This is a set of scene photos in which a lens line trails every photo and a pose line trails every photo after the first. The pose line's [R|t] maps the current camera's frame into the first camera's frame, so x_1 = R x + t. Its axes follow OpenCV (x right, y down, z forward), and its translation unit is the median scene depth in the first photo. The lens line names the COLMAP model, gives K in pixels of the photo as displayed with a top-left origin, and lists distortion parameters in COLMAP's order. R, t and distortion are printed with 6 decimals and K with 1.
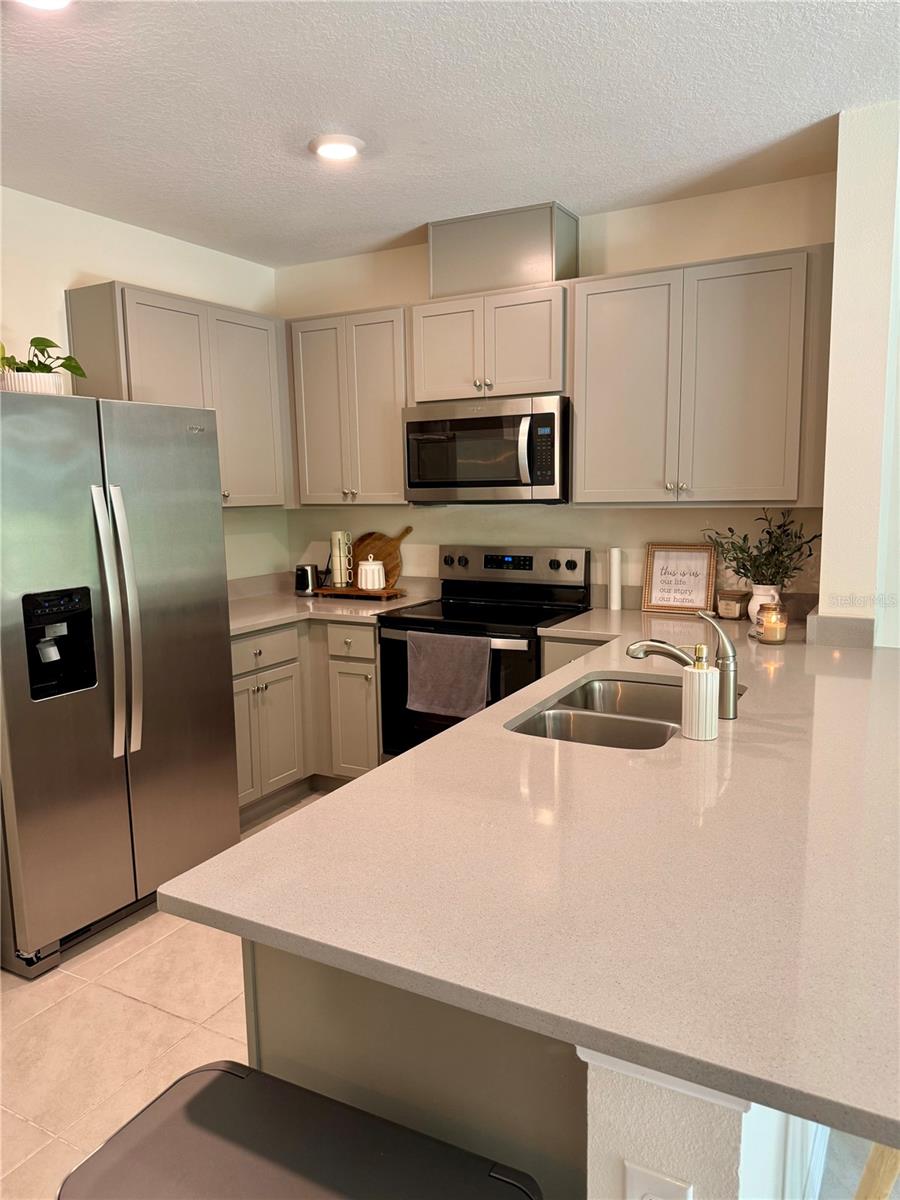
lens RADIAL K [[841.3, 0, 444.4], [0, 841.3, 606.4], [0, 0, 1]] dist [0.070889, -0.065493]
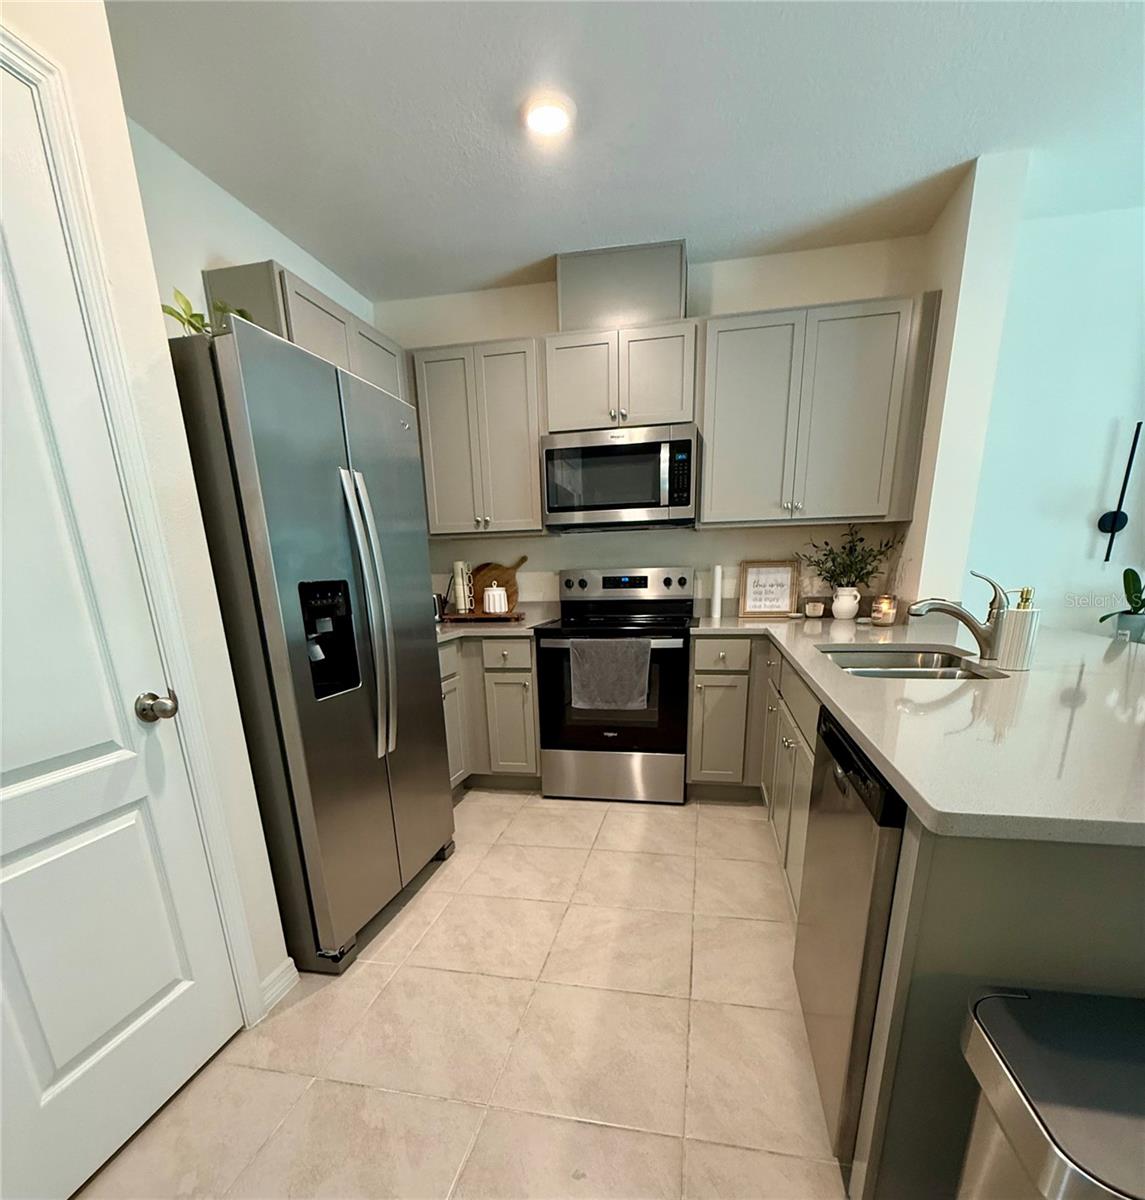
lens RADIAL K [[610.9, 0, 571.5], [0, 610.9, 759.1], [0, 0, 1]] dist [-0.002772, 0.001092]
pose [[0.953283, -0.095926, 0.286442, -0.301187], [0.051835, 0.986120, 0.157733, 0.060476], [-0.297597, -0.135516, 0.945025, 0.195353]]
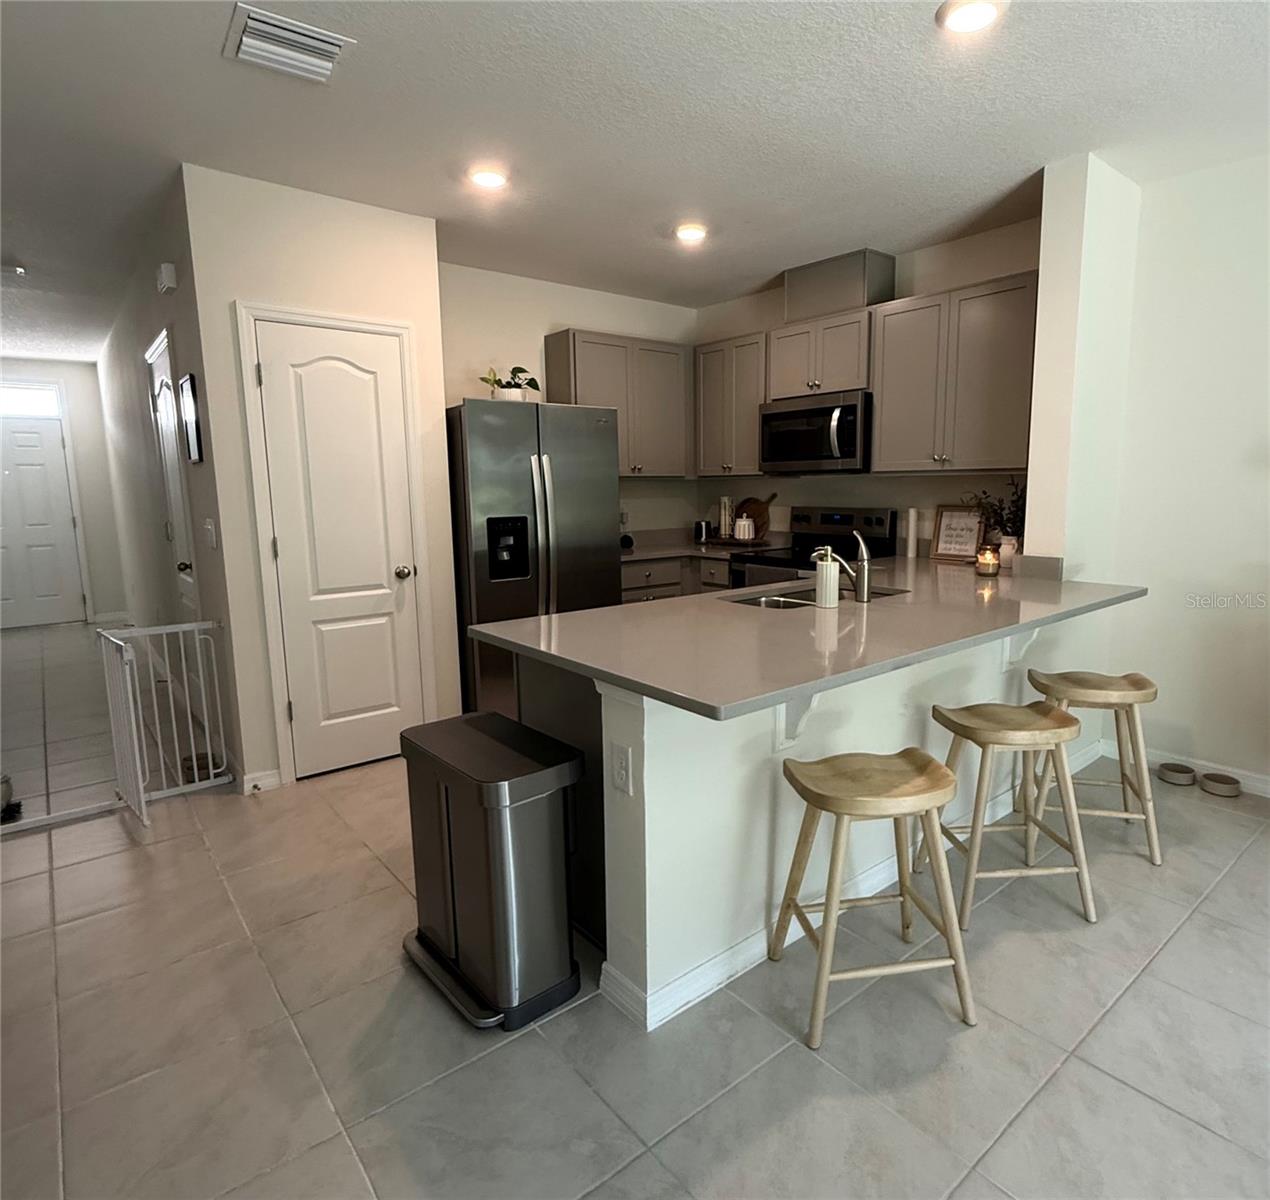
lens RADIAL K [[744.6, 0, 677.0], [0, 744.6, 598.7], [0, 0, 1]] dist [-0.003286, -0.001864]
pose [[0.938004, 0.060598, -0.341287, 0.277911], [-0.057080, 0.998162, 0.020351, 0.069356], [0.341893, 0.000392, 0.939739, -0.201964]]
